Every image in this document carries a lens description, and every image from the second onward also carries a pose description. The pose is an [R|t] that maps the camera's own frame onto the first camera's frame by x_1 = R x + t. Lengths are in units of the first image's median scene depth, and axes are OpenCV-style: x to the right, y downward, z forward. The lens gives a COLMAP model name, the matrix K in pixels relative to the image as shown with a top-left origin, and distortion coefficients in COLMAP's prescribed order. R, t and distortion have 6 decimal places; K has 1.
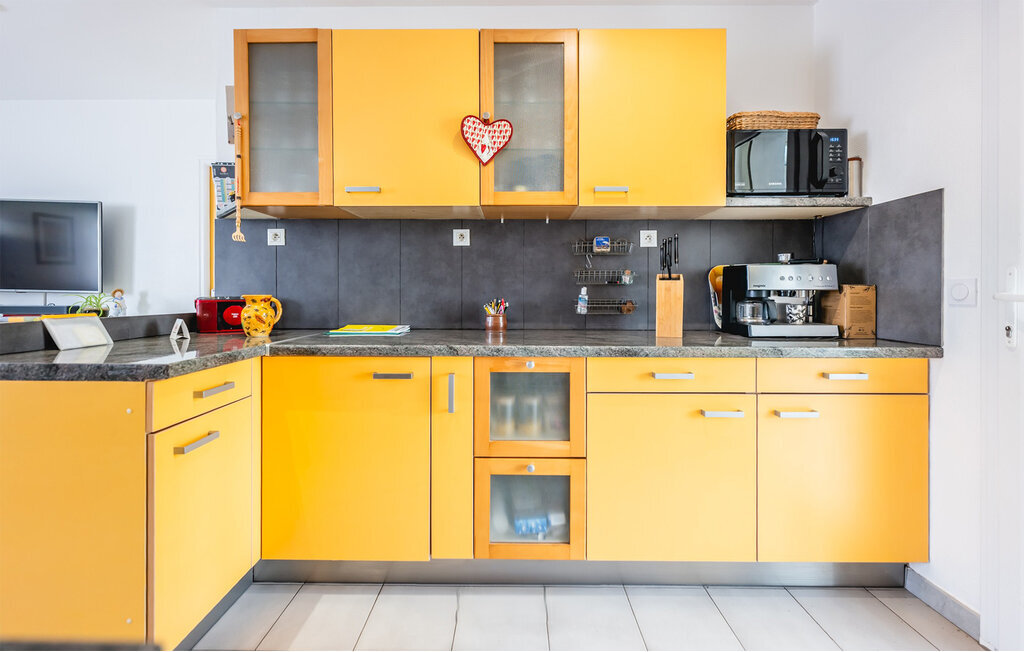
lens RADIAL K [[423.8, 0, 510.0], [0, 423.8, 291.4], [0, 0, 1]] dist [0.000719, 0.000113]
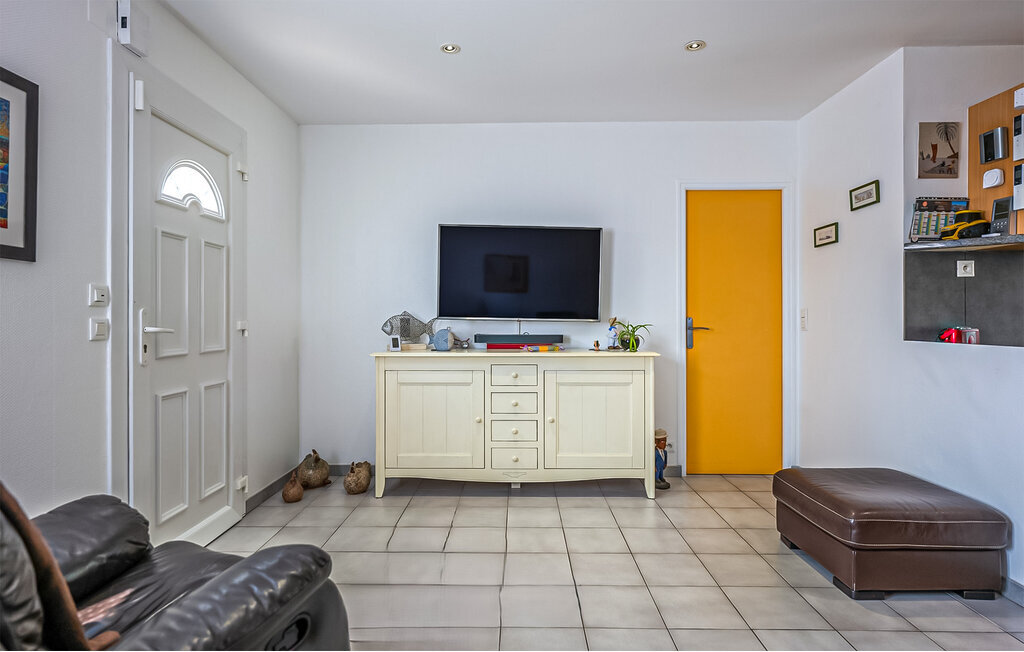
lens RADIAL K [[395.6, 0, 467.3], [0, 395.6, 322.5], [0, 0, 1]] dist [0.000218, 0.000079]
pose [[0.999986, -0.003246, 0.004087, -2.105698], [0.003201, 0.999933, 0.011157, -0.013790], [-0.004123, -0.011144, 0.999929, 0.042041]]
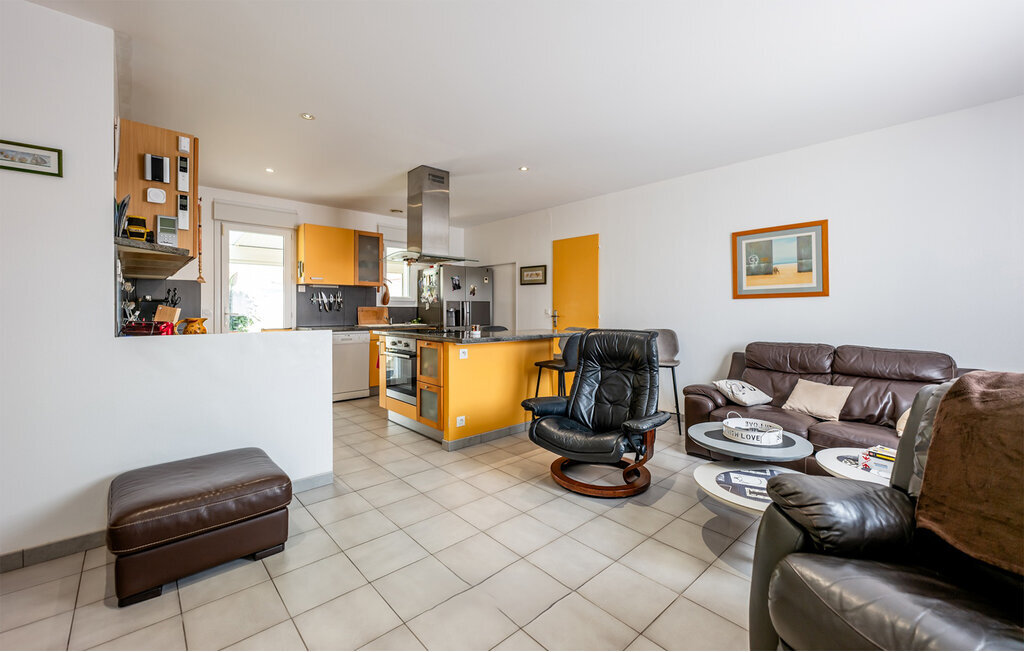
lens RADIAL K [[423.8, 0, 510.0], [0, 423.8, 291.4], [0, 0, 1]] dist [0.000719, 0.000113]
pose [[-0.678998, 0.031019, 0.733485, -2.475386], [0.000566, 0.999129, -0.041728, -0.017571], [-0.734140, -0.027918, -0.678424, 1.230722]]
